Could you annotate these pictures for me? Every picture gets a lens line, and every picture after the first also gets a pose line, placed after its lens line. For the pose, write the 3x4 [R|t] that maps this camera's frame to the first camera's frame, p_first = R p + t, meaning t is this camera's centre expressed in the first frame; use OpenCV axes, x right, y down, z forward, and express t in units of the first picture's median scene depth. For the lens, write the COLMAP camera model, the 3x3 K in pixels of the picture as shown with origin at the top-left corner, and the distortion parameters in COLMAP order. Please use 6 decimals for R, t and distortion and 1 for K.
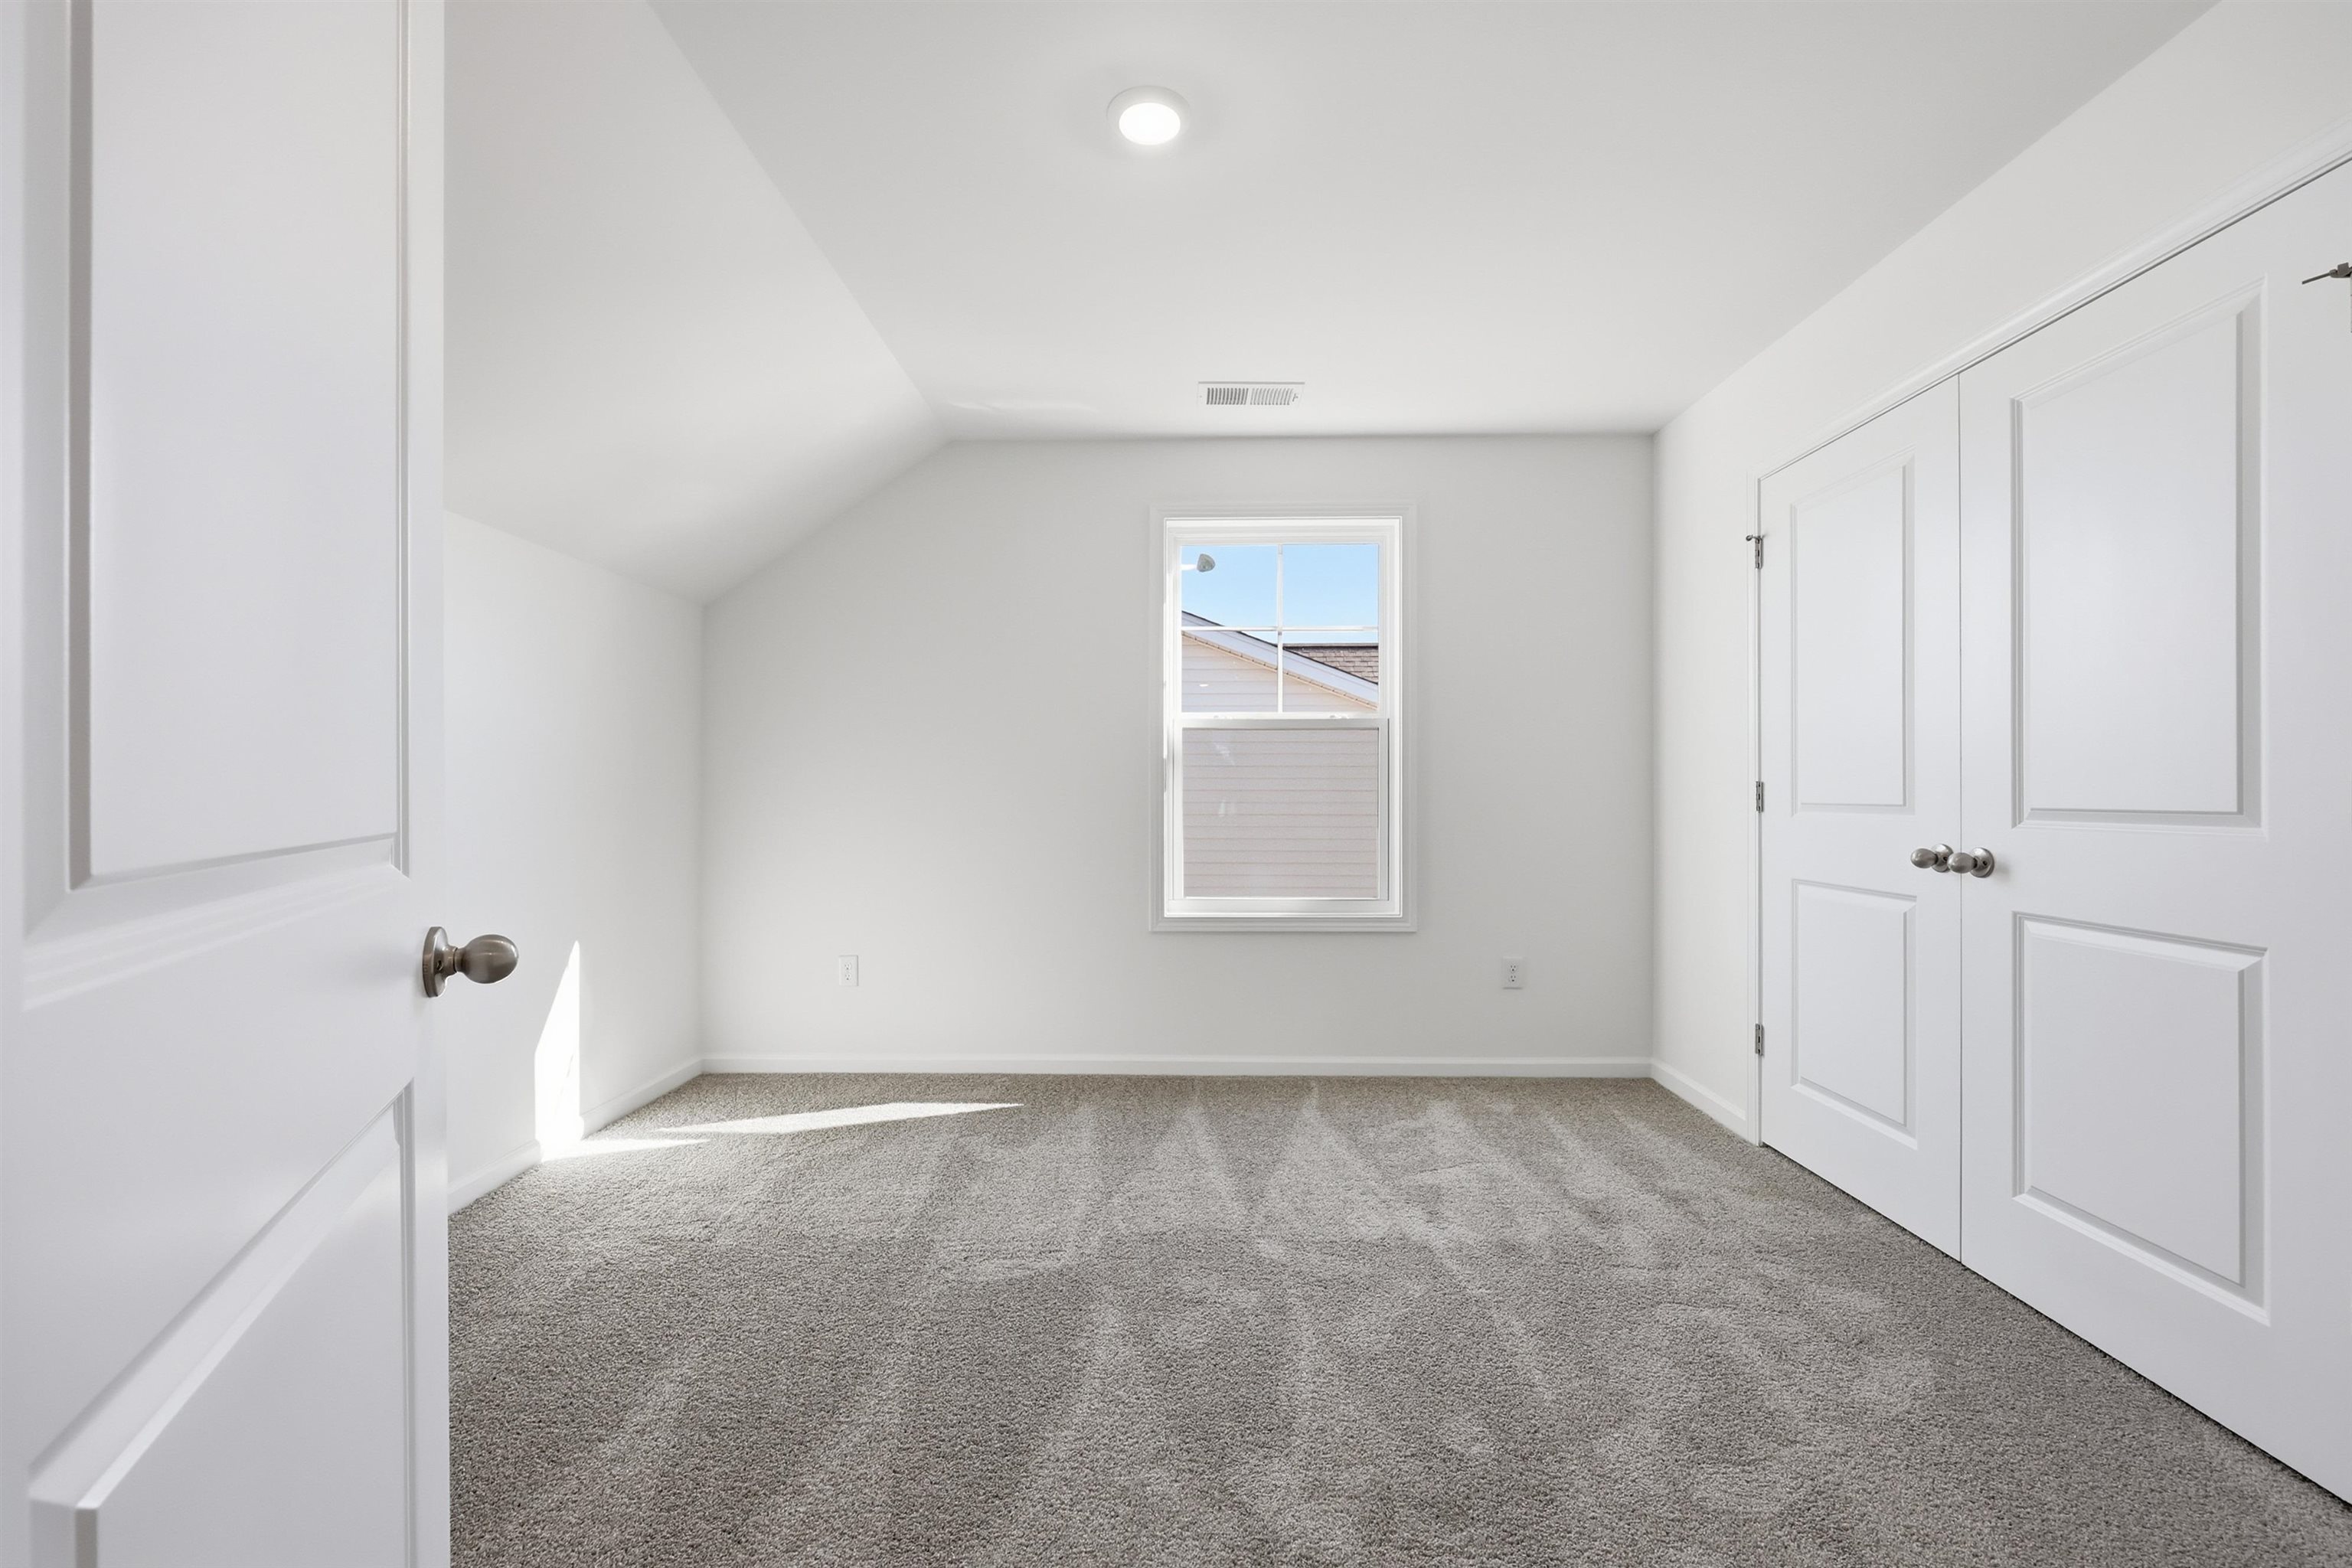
lens RADIAL K [[949.5, 0, 1181.9], [0, 949.5, 783.7], [0, 0, 1]] dist [0.002134, 0.000236]
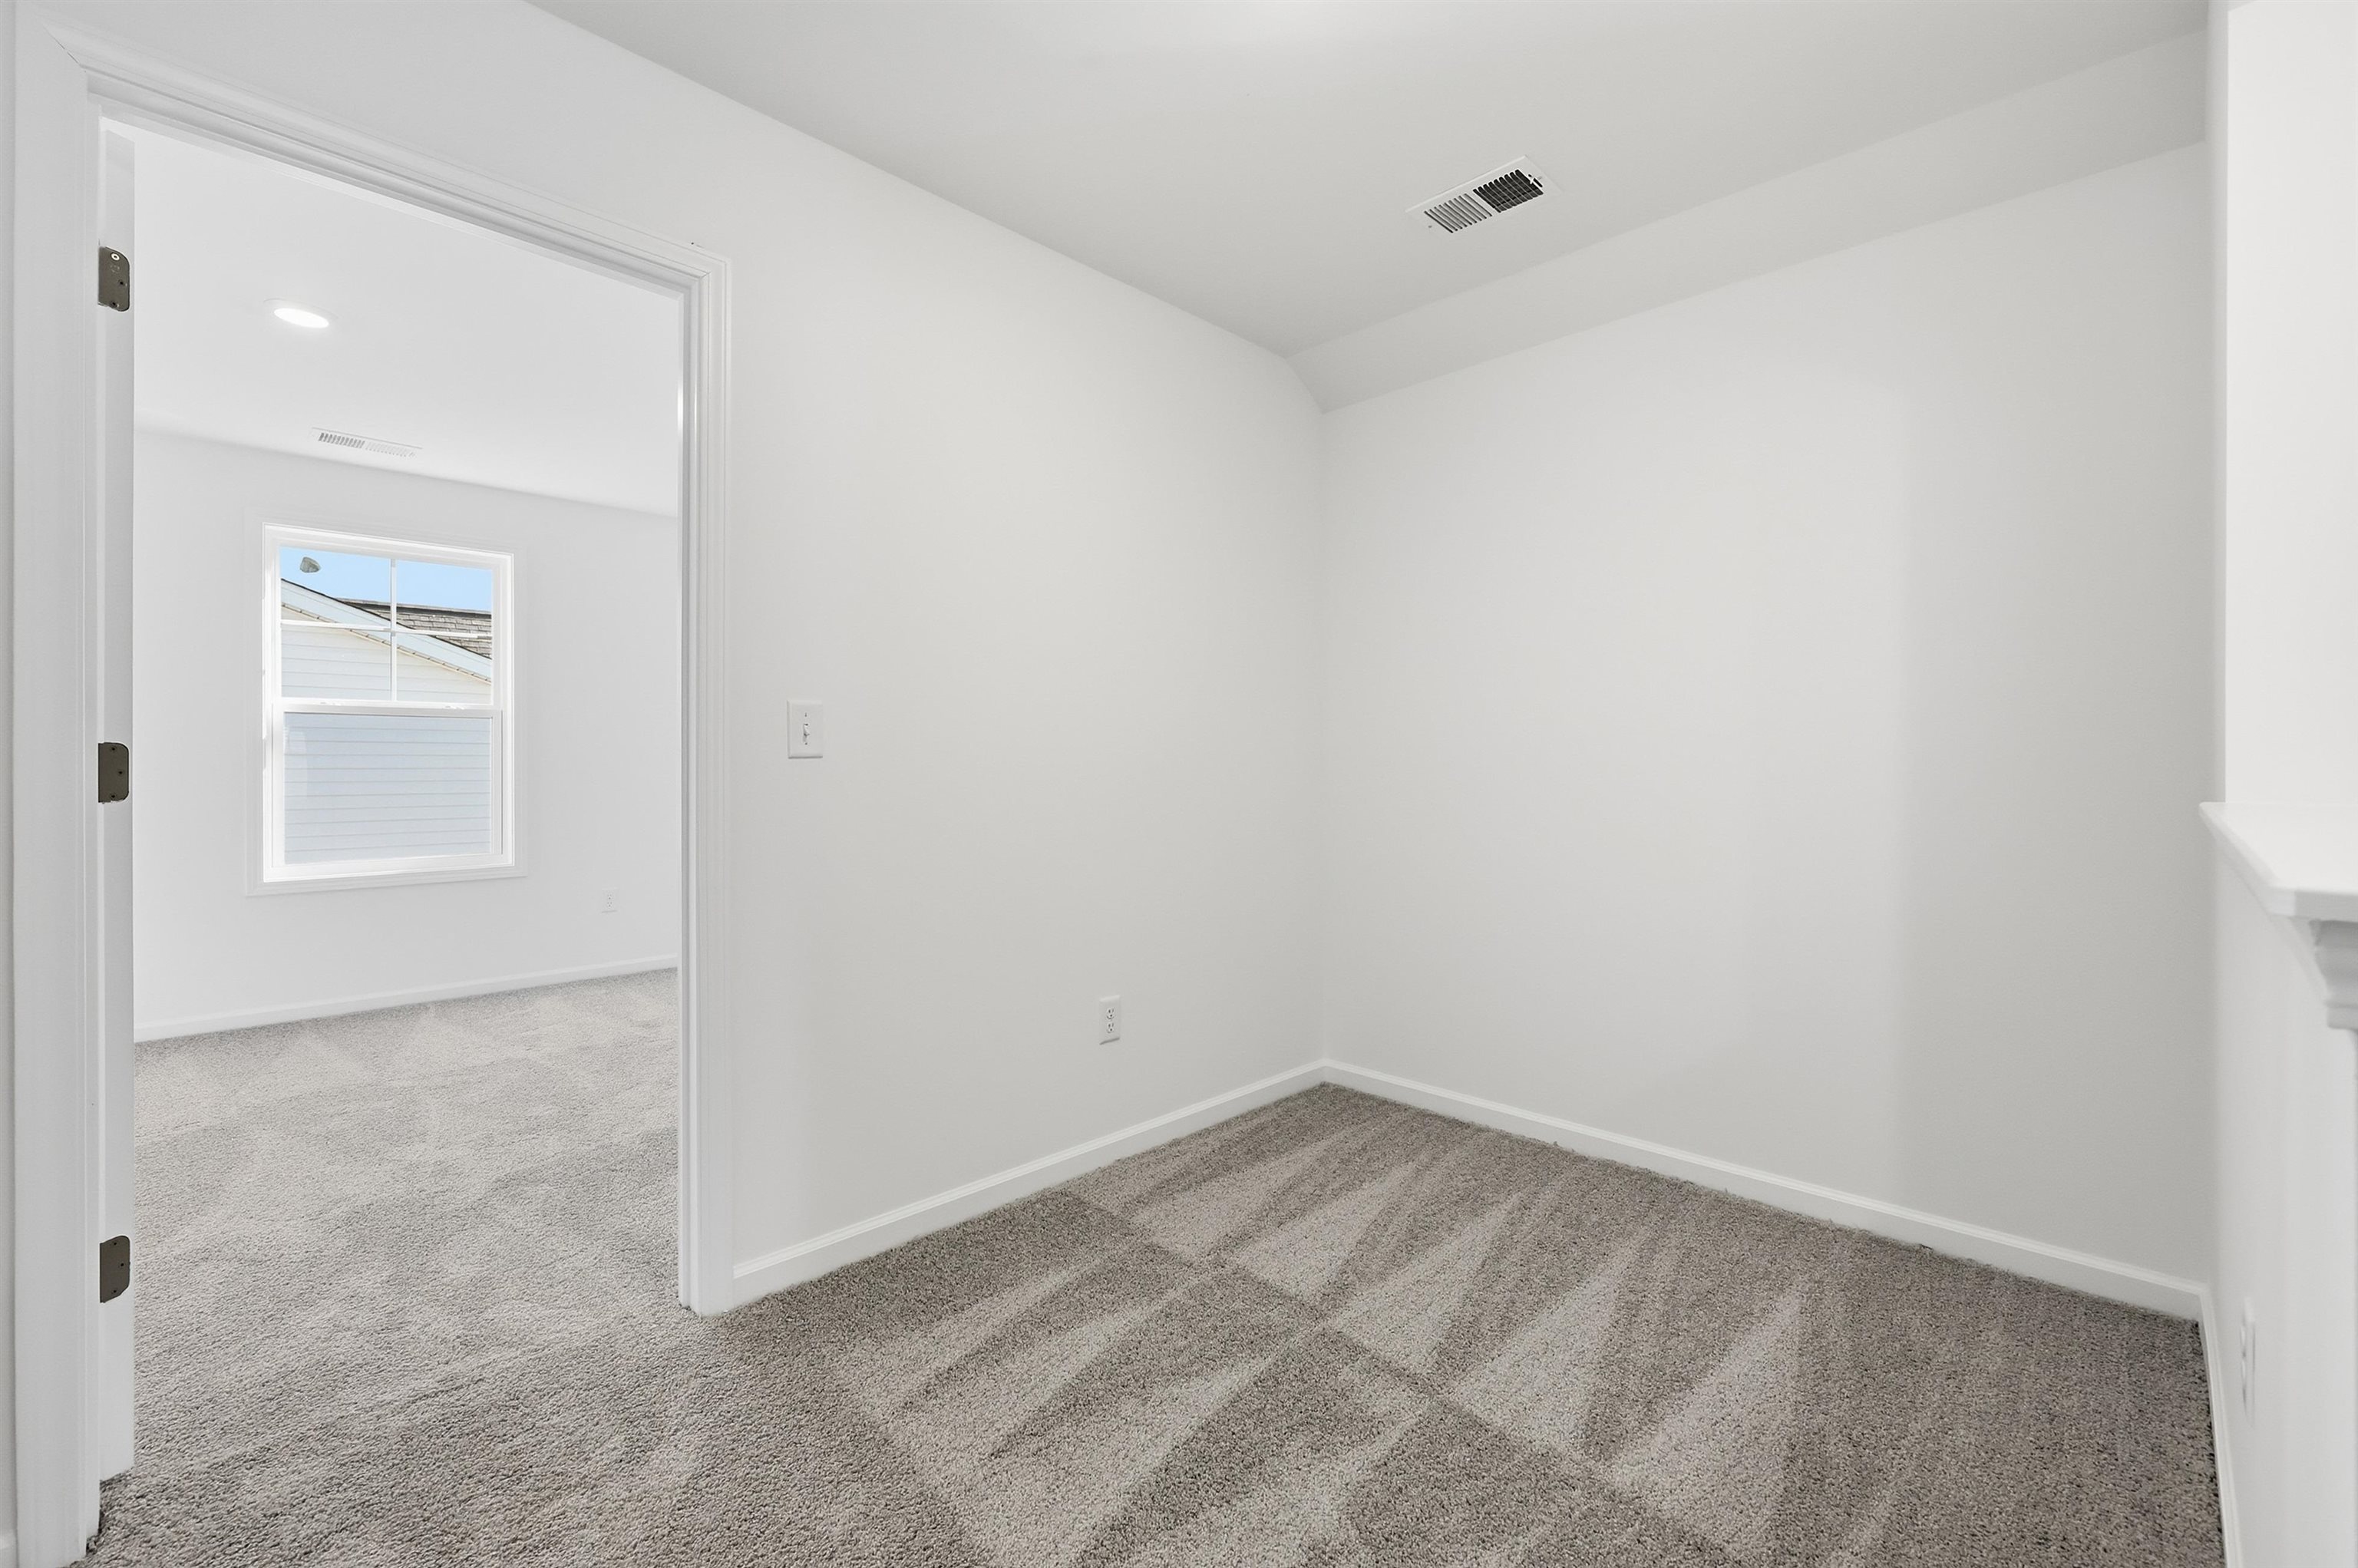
lens RADIAL K [[951.9, 0, 1140.4], [0, 951.9, 758.2], [0, 0, 1]] dist [0.002134, 0.000236]
pose [[0.701806, -0.001783, 0.712366, -0.093095], [-0.000871, 0.999994, 0.003362, -0.008612], [-0.712368, -0.002980, 0.701800, -0.514895]]
